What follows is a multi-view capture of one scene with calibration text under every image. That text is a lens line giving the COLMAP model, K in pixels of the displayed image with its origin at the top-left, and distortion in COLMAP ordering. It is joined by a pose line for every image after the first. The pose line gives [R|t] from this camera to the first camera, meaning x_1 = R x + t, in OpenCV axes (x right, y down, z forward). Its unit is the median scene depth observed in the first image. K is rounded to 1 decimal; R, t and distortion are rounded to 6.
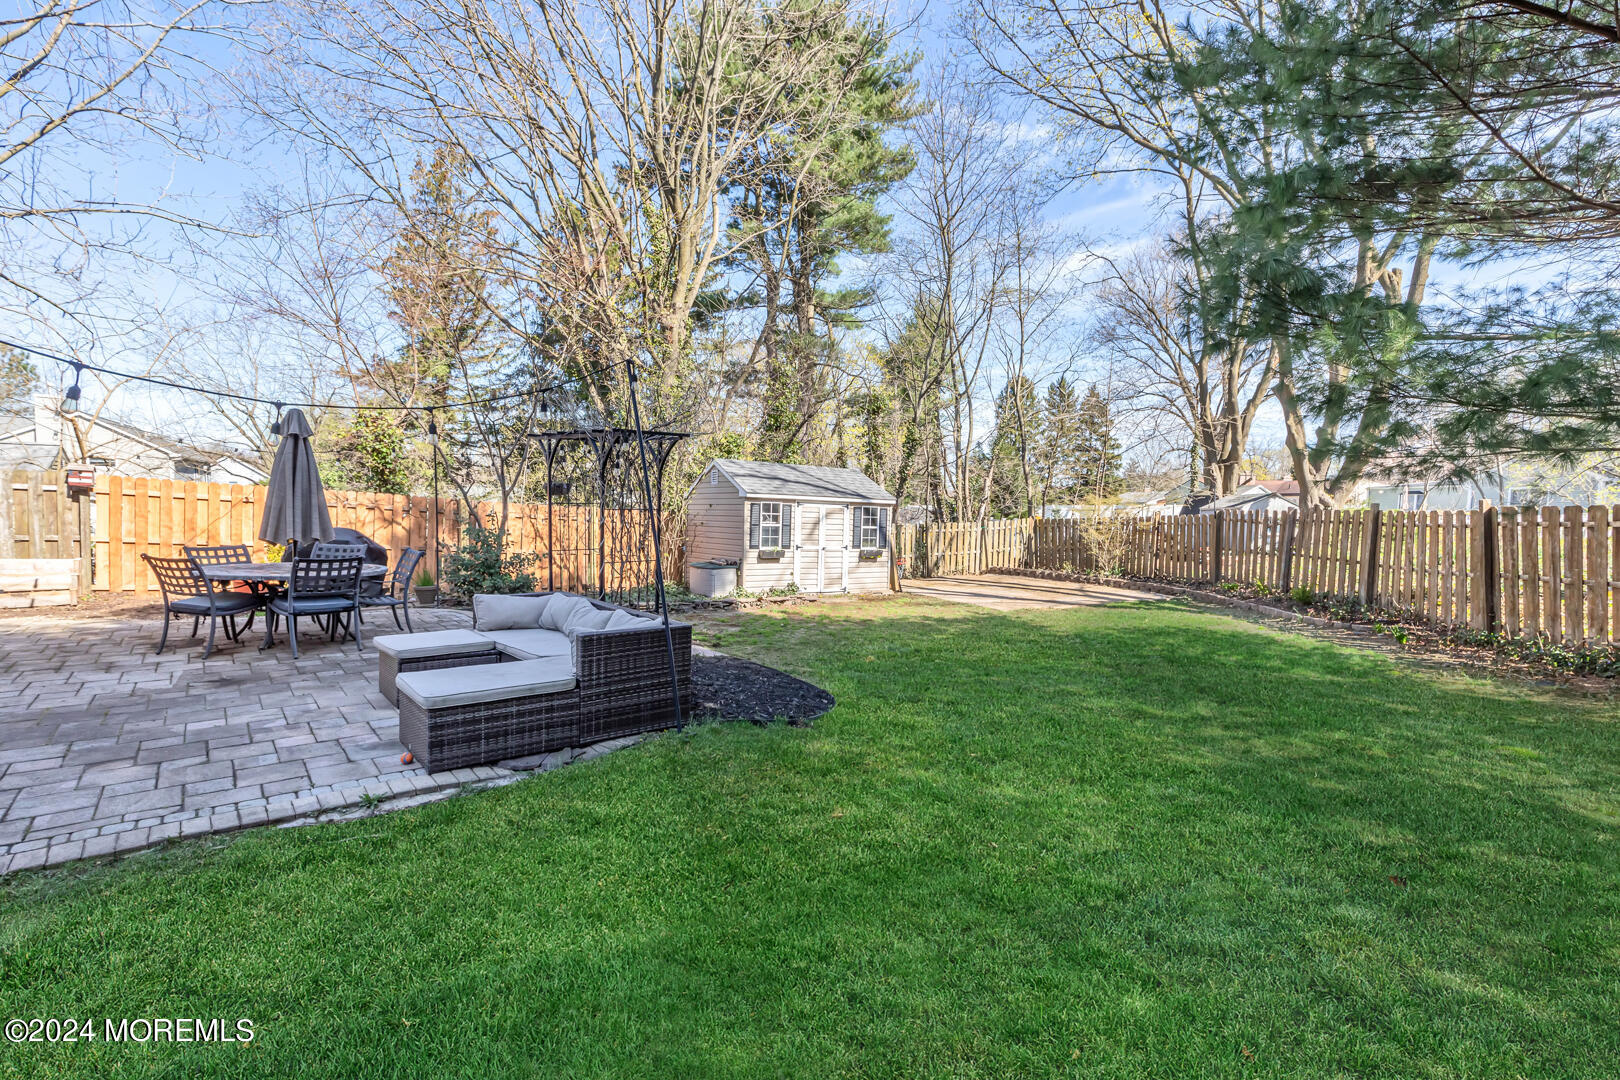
lens RADIAL K [[746.2, 0, 792.9], [0, 746.2, 576.1], [0, 0, 1]] dist [0.001011, 0.000733]
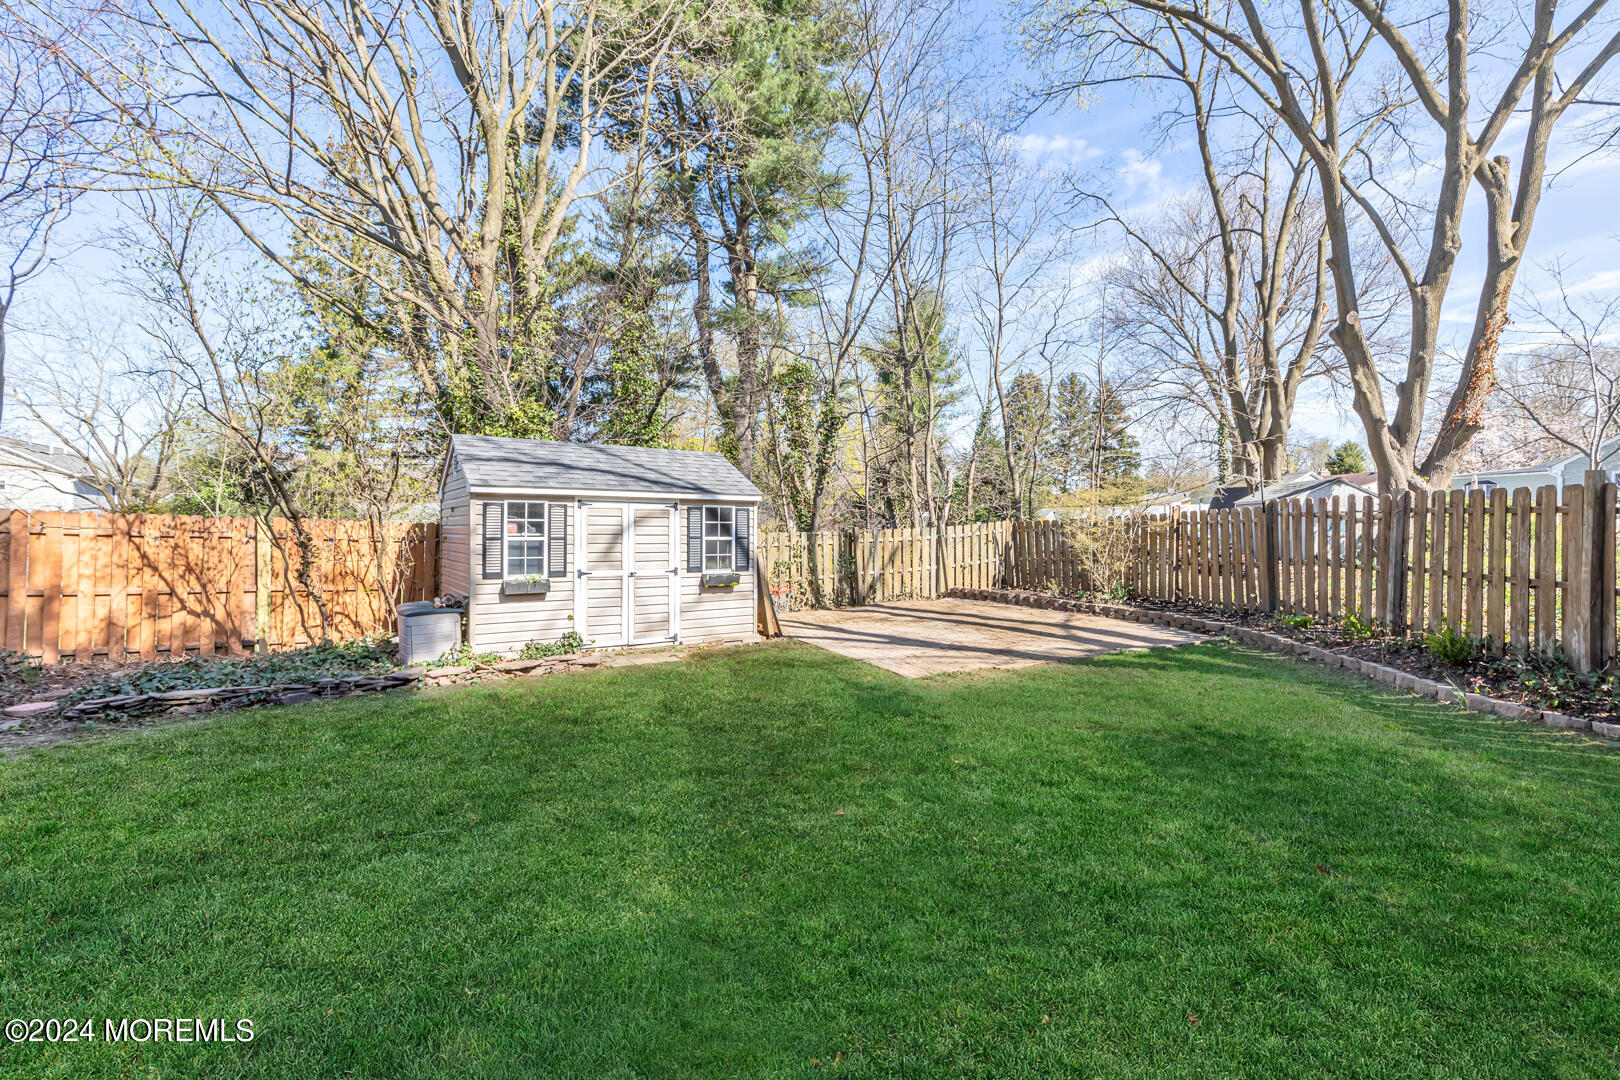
lens RADIAL K [[746.2, 0, 800.4], [0, 746.2, 543.5], [0, 0, 1]] dist [0.001011, 0.000733]
pose [[0.999497, -0.022654, -0.022179, 0.162389], [0.021310, 0.998028, -0.059050, -0.019043], [0.023473, 0.058548, 0.998009, 0.317582]]
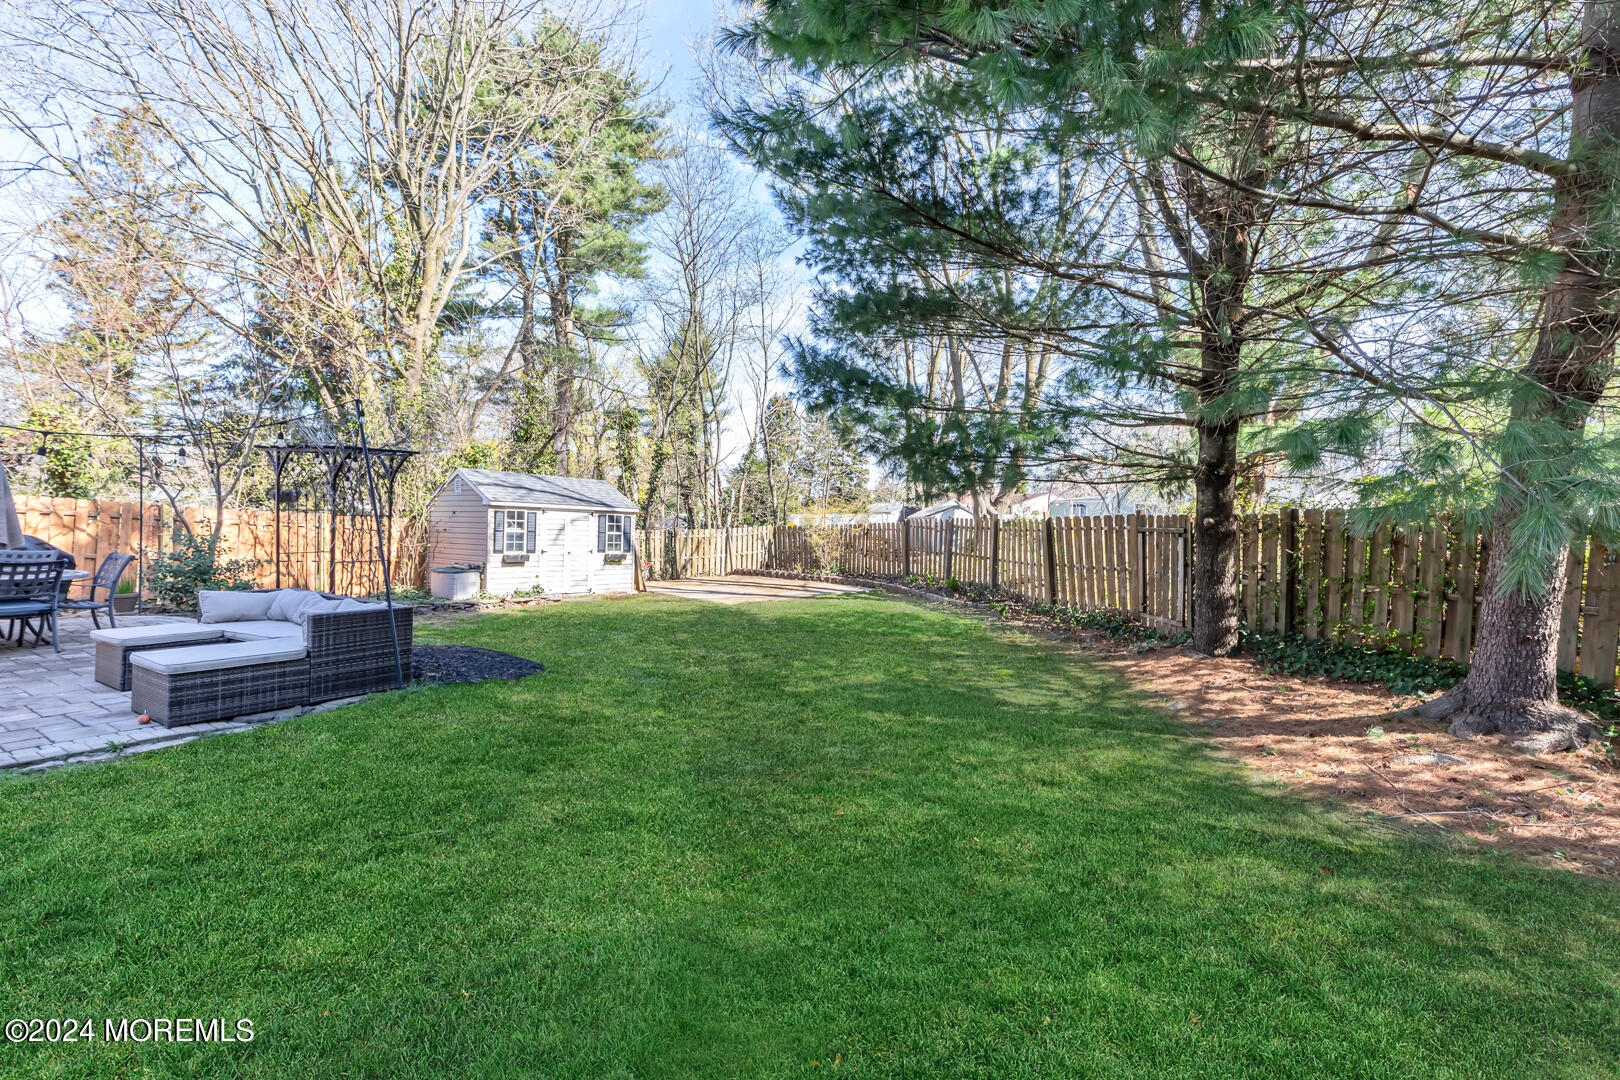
lens RADIAL K [[746.2, 0, 808.6], [0, 746.2, 538.2], [0, 0, 1]] dist [0.001011, 0.000733]
pose [[0.950500, -0.005285, 0.310681, 0.029514], [0.024297, 0.998058, -0.057357, 0.010379], [-0.309774, 0.062066, 0.948782, -0.111970]]
